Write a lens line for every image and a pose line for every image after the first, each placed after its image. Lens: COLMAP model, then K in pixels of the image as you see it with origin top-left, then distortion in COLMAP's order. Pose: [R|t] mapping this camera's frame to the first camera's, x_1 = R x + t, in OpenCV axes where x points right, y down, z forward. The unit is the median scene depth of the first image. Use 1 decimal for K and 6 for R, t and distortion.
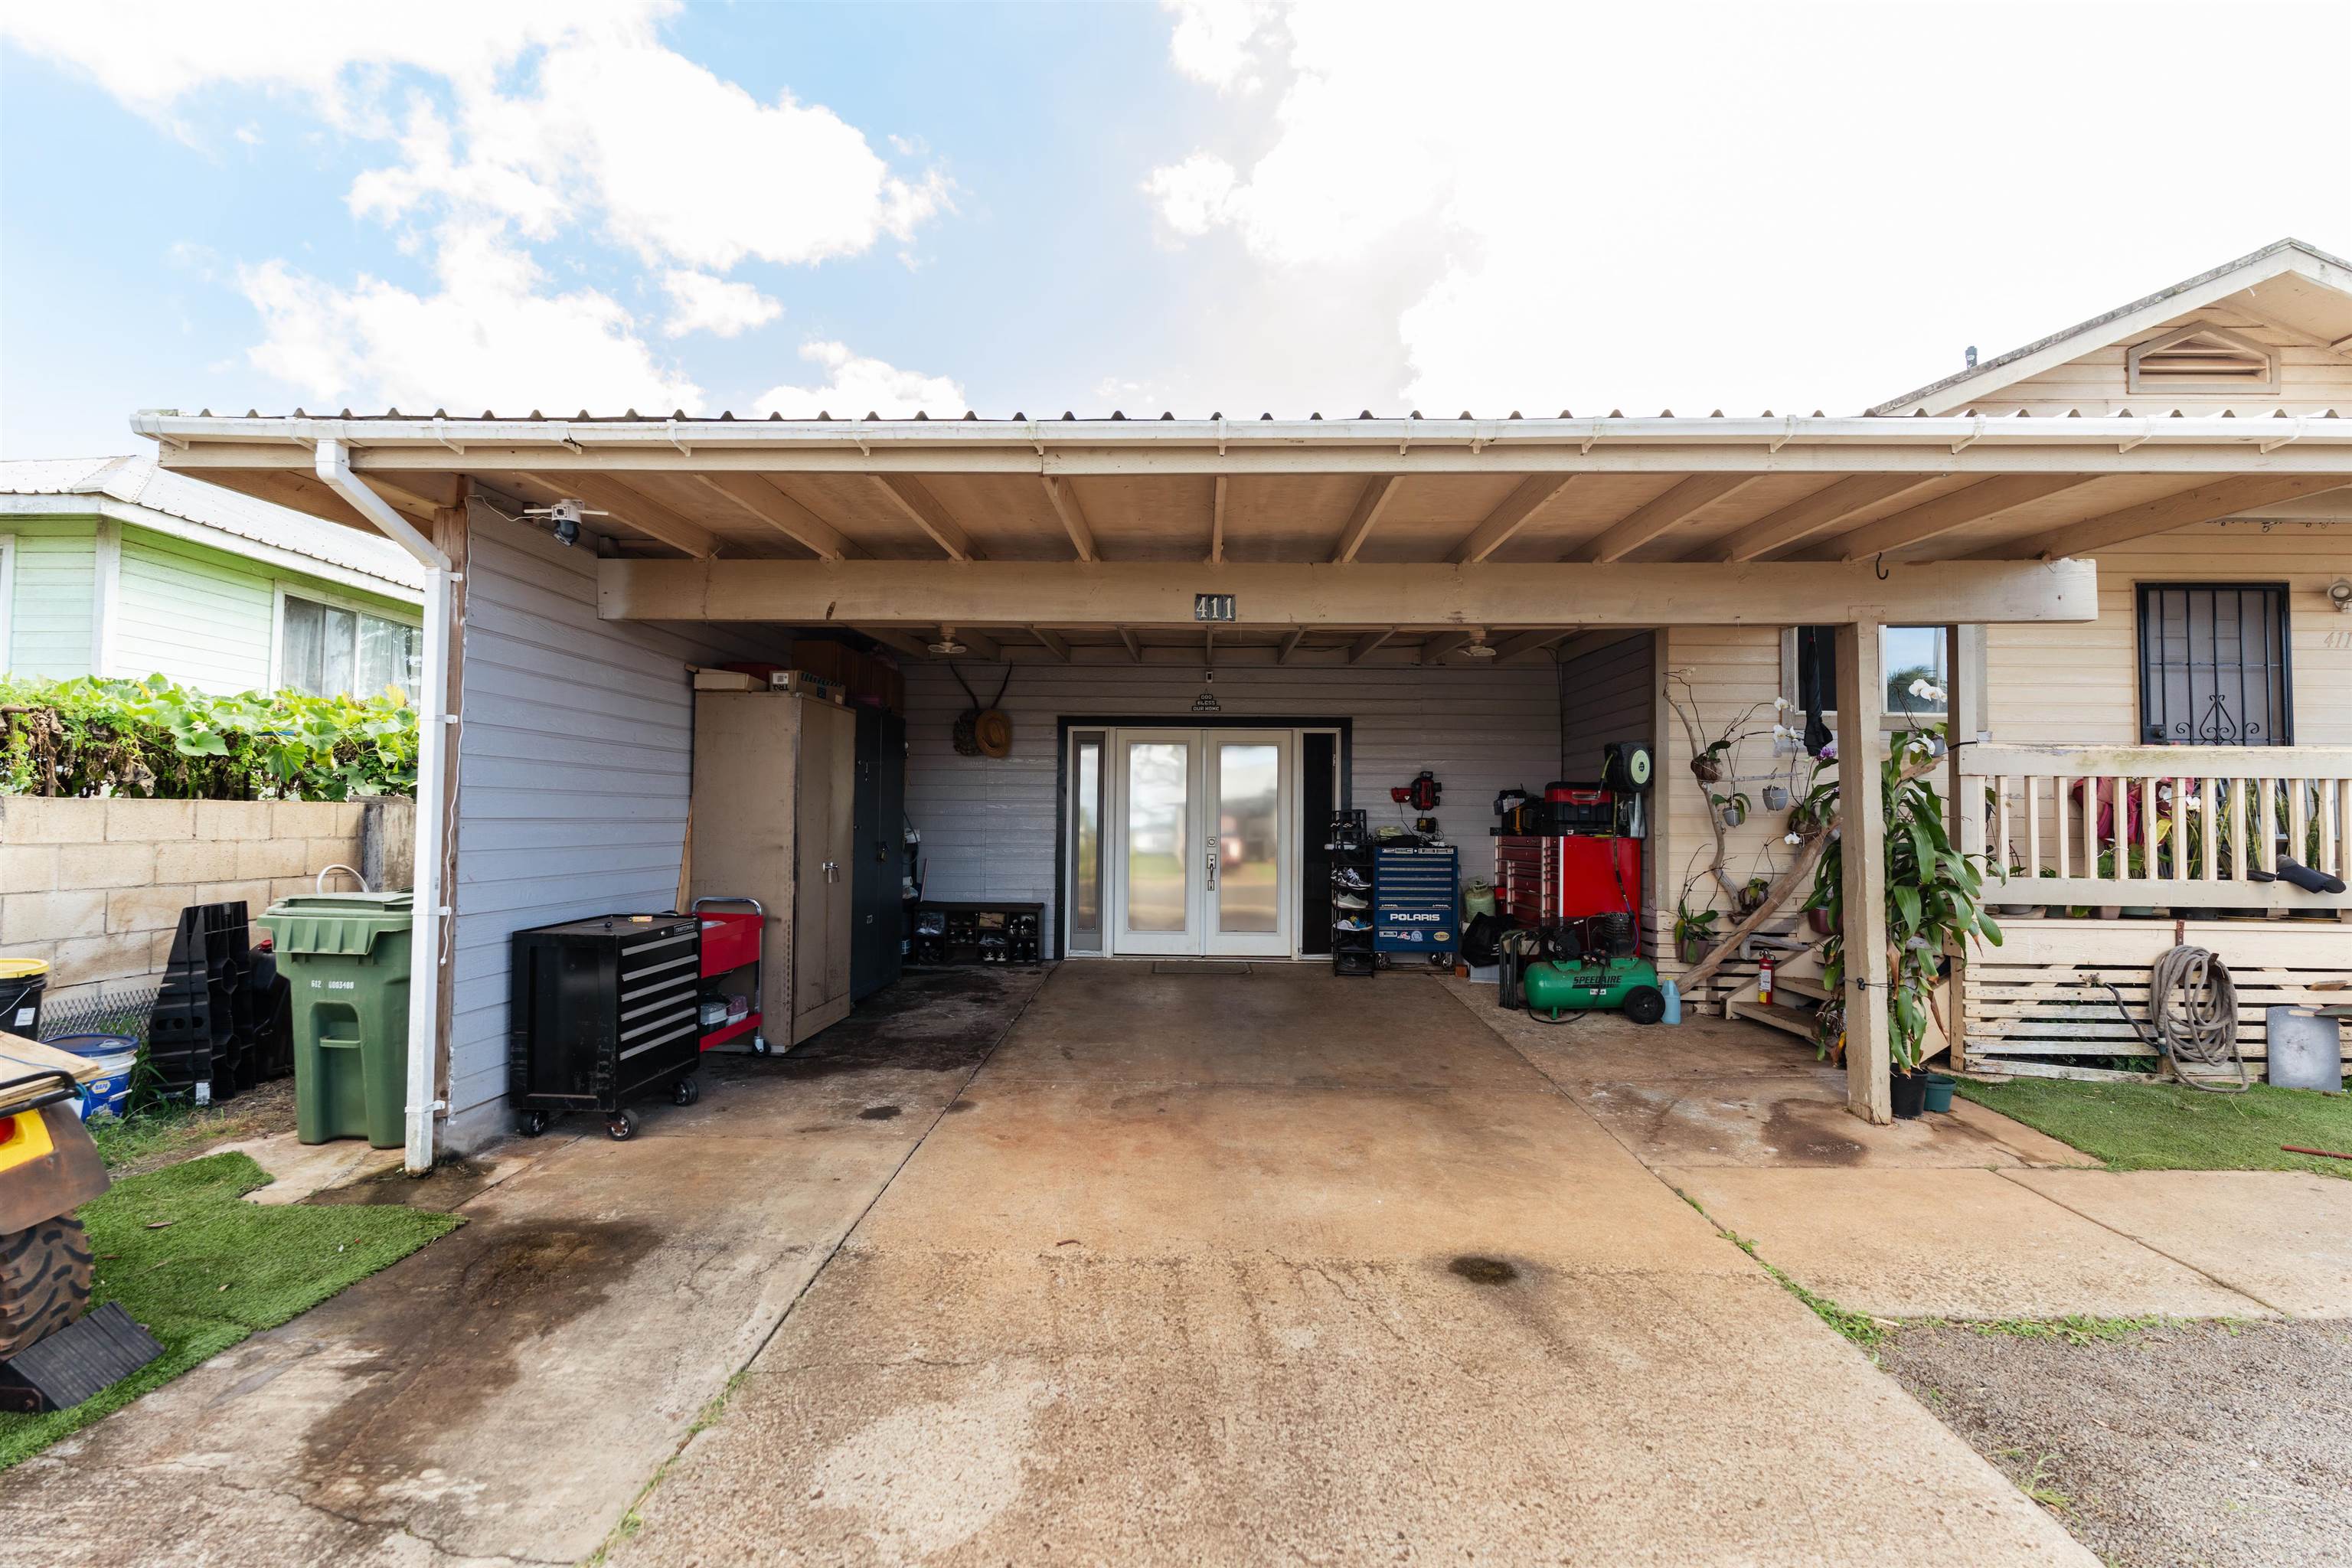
lens RADIAL K [[1084.1, 0, 1196.2], [0, 1084.1, 783.9], [0, 0, 1]] dist [-0.006300, -0.000145]
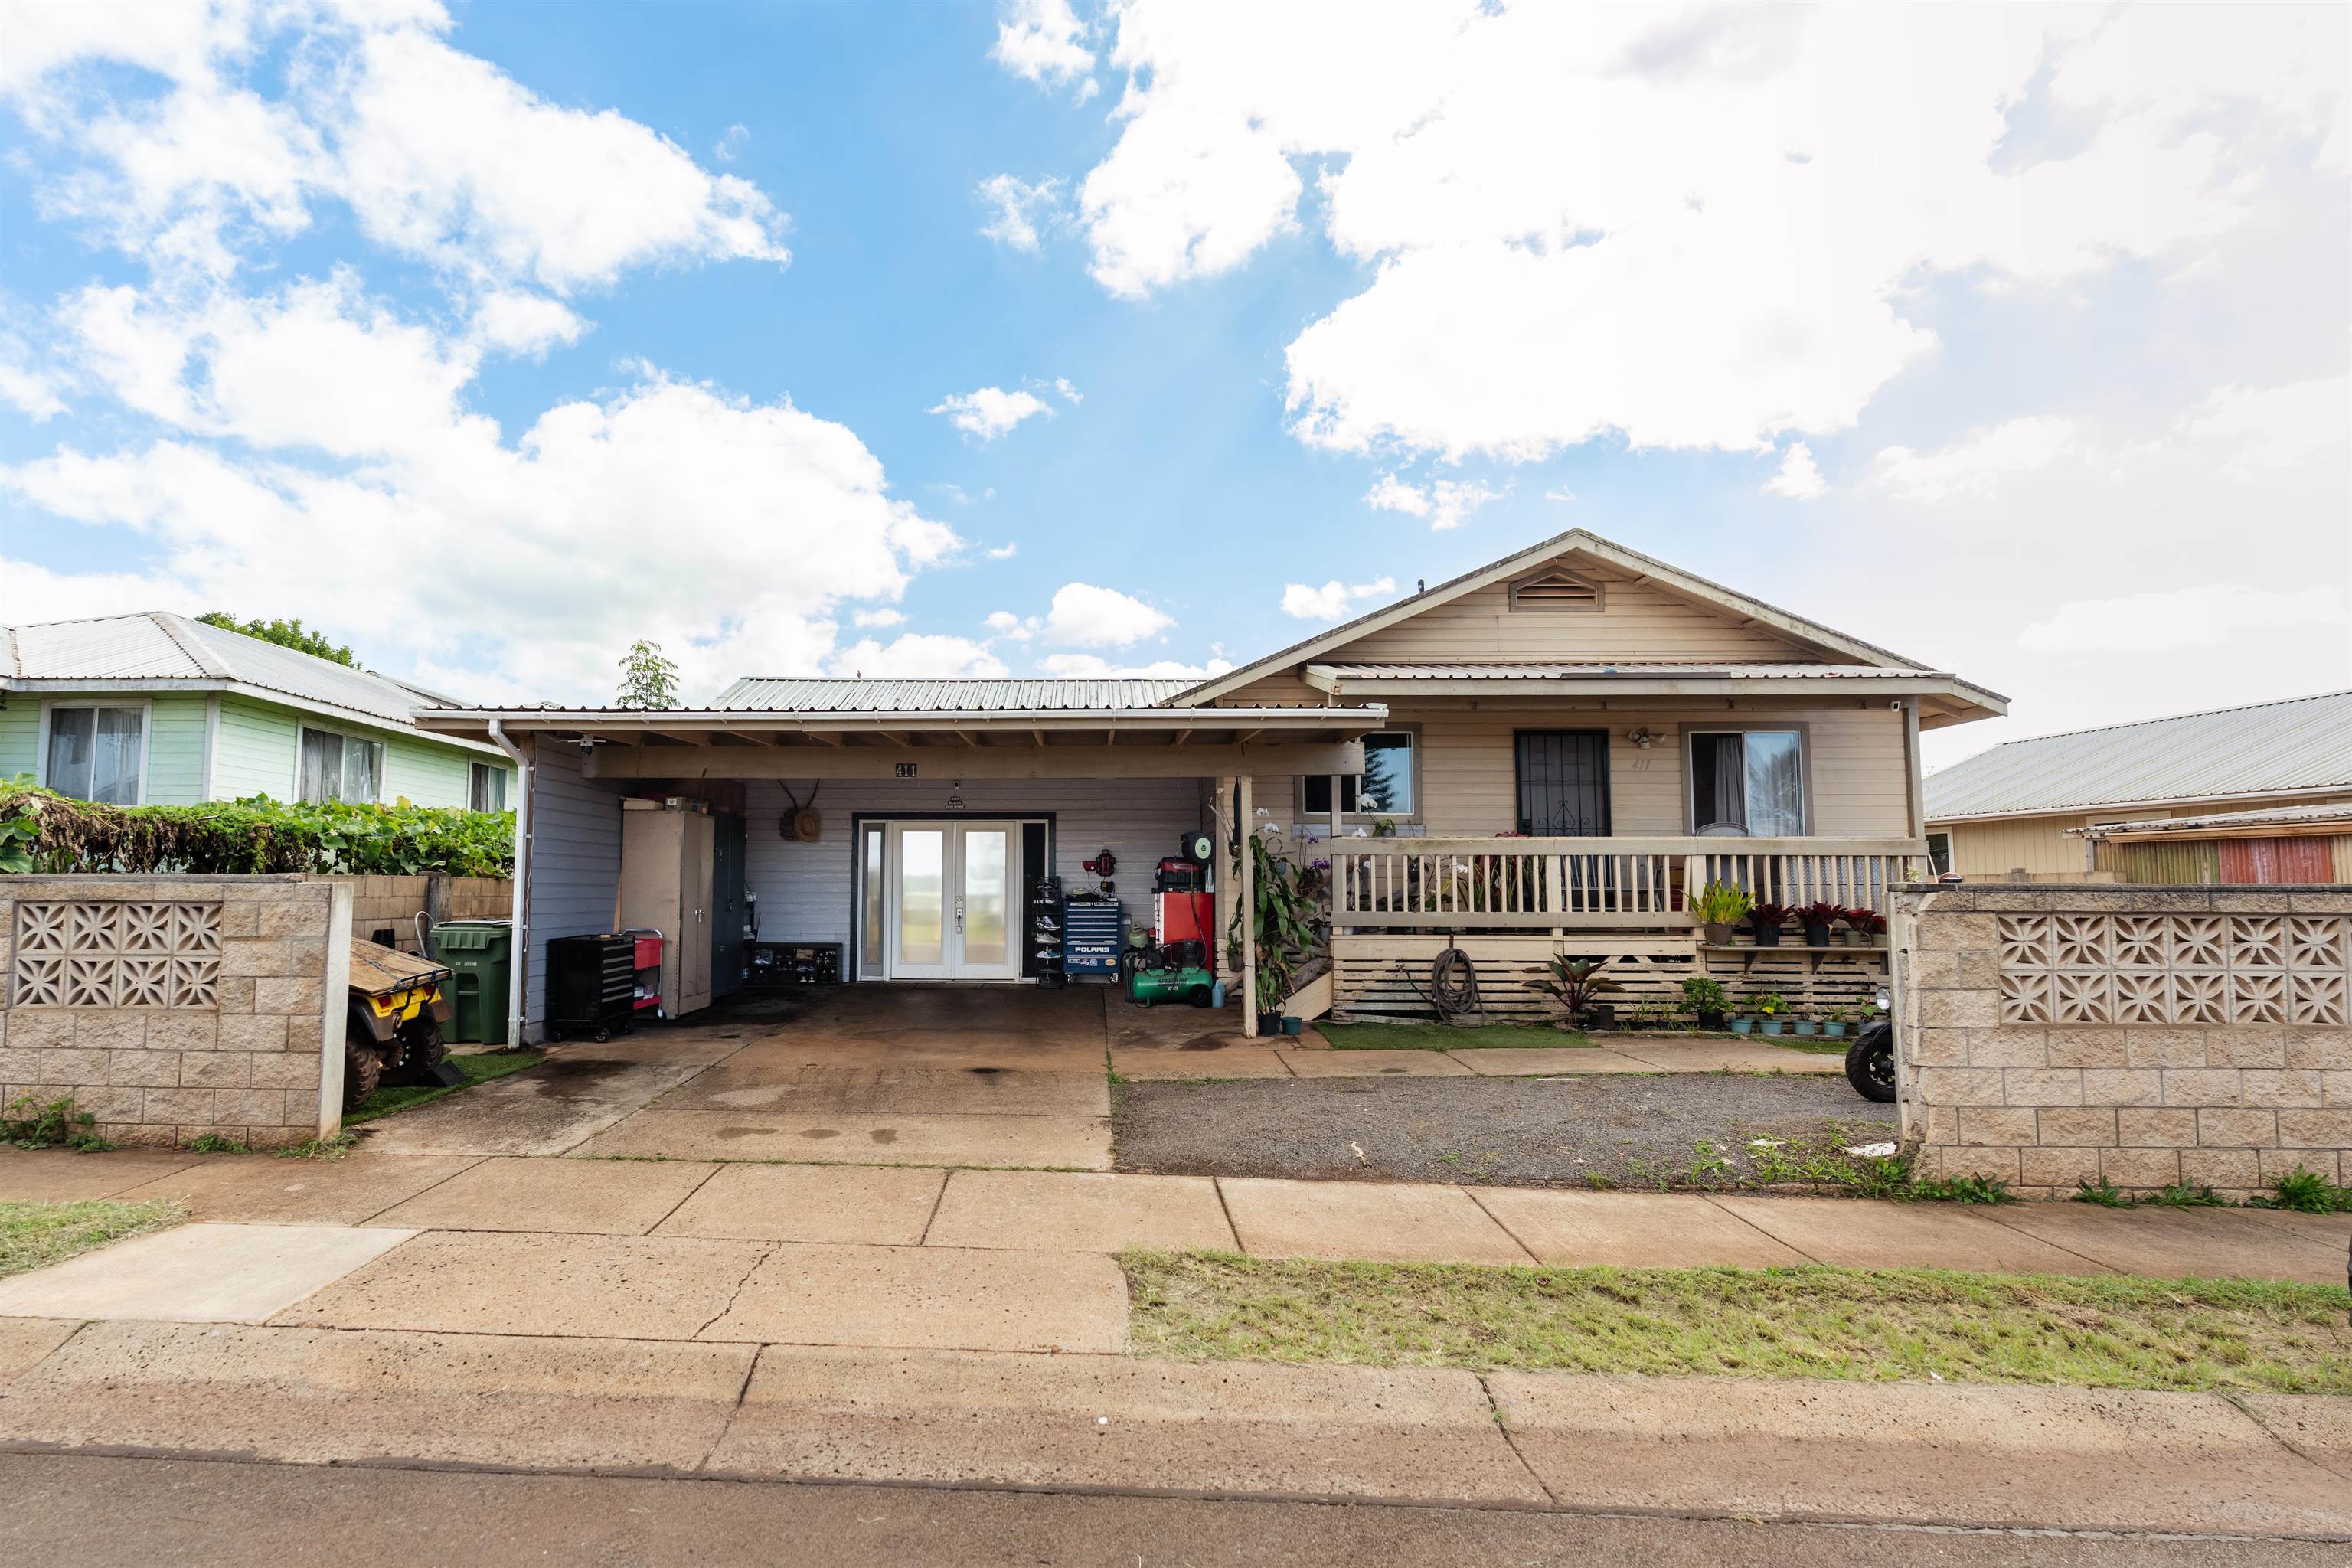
lens RADIAL K [[1268.6, 0, 1091.0], [0, 1268.6, 795.6], [0, 0, 1]] dist [-0.013951, -0.000020]
pose [[0.999967, -0.007739, -0.002314, 0.244698], [0.007637, 0.999121, -0.041224, -0.017029], [0.002631, 0.041205, 0.999147, -0.862411]]
